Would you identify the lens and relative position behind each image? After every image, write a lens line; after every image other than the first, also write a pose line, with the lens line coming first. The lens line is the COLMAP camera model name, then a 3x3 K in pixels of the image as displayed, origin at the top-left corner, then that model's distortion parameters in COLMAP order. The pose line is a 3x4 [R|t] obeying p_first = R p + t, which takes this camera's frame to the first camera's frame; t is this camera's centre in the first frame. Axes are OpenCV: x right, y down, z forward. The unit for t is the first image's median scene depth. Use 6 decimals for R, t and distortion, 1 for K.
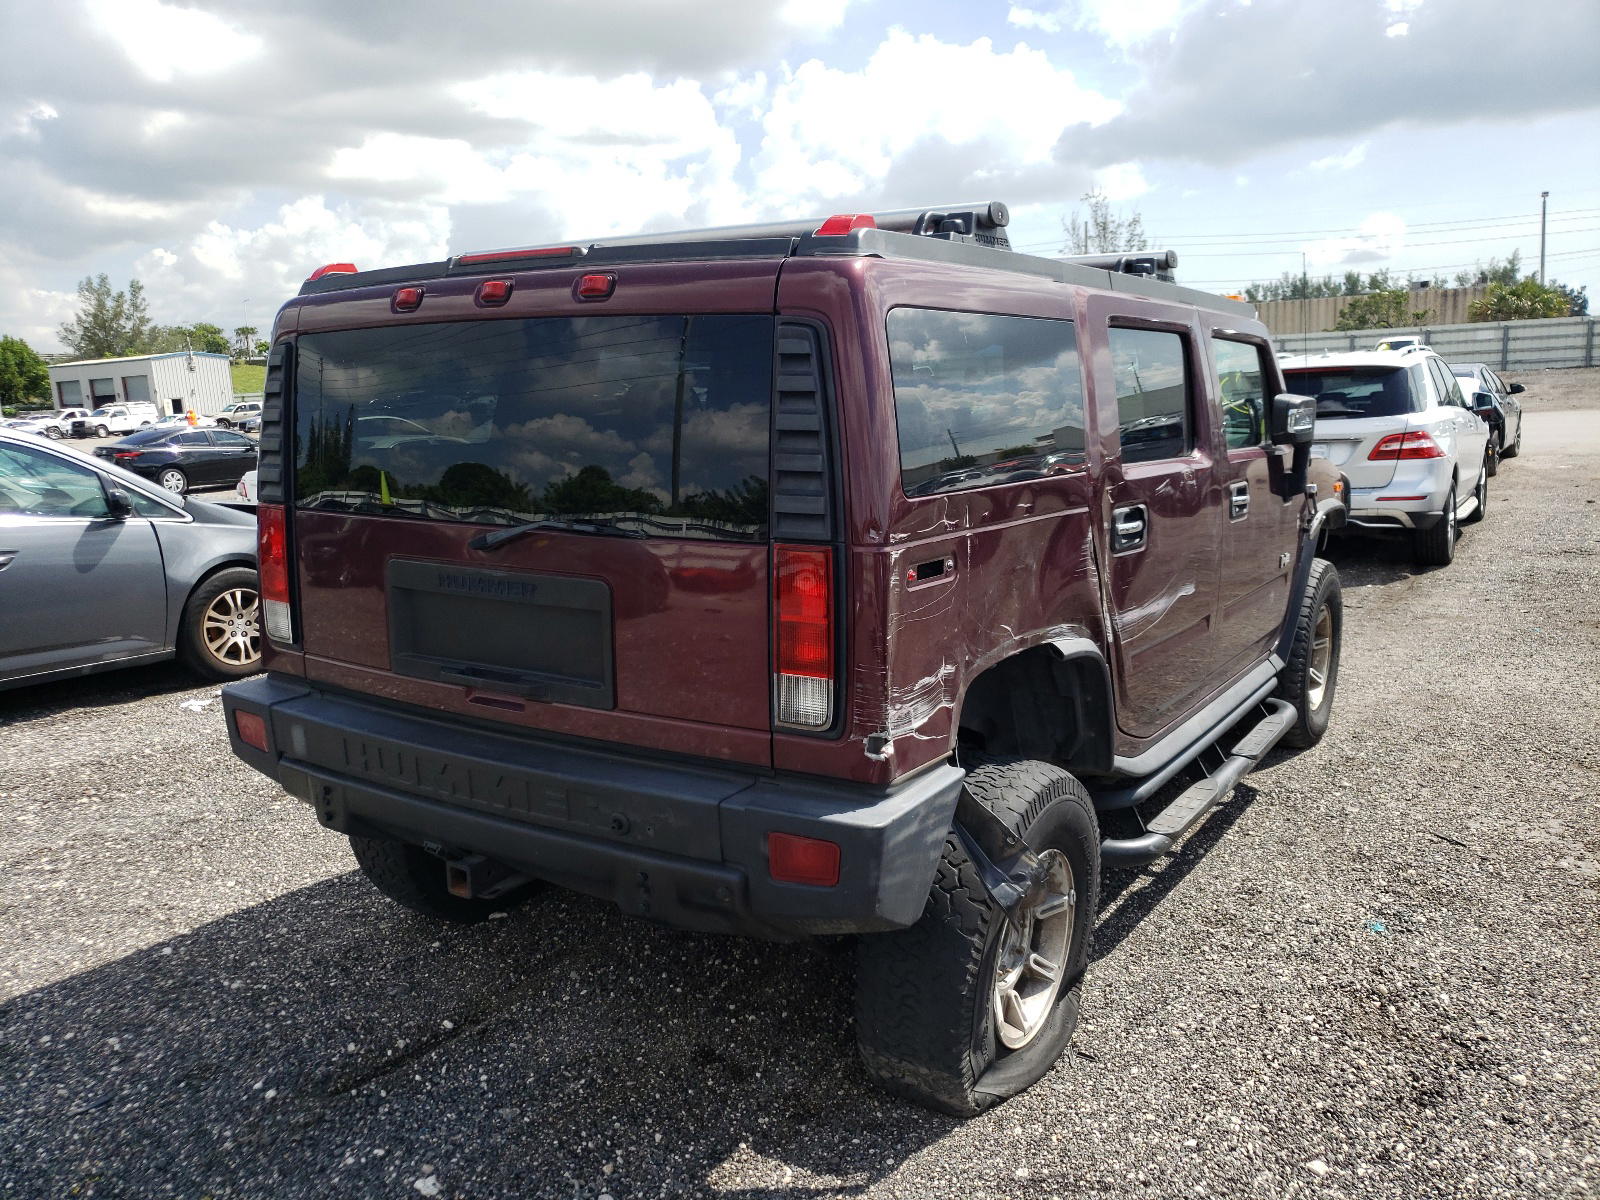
lens RADIAL K [[1293.4, 0, 796.5], [0, 1293.4, 638.8], [0, 0, 1]] dist [0.001619, -0.000901]
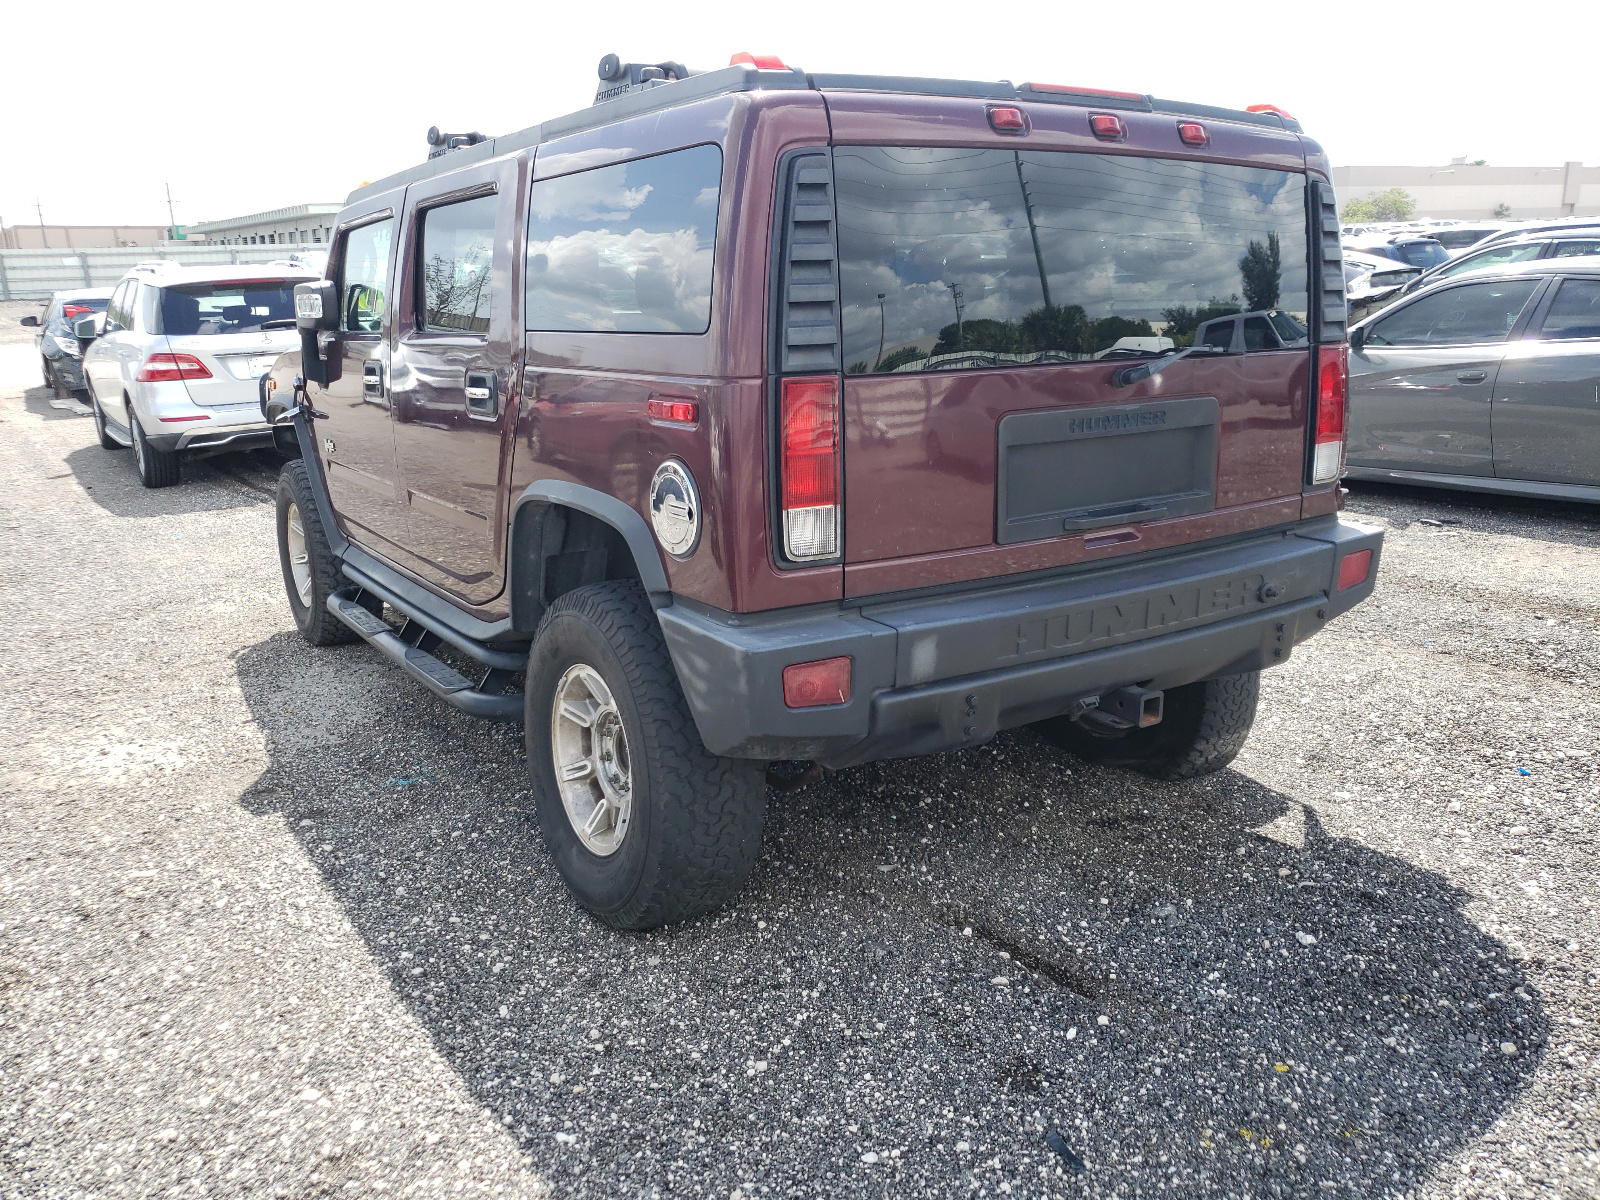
lens RADIAL K [[1260.9, 0, 800.0], [0, 1260.9, 600.0], [0, 0, 1]] dist [0.034924, 0.002281]
pose [[0.374956, -0.209175, 0.903135, -0.927174], [0.194971, 0.970215, 0.143765, -0.071516], [-0.906308, 0.122179, 0.404571, 0.613987]]
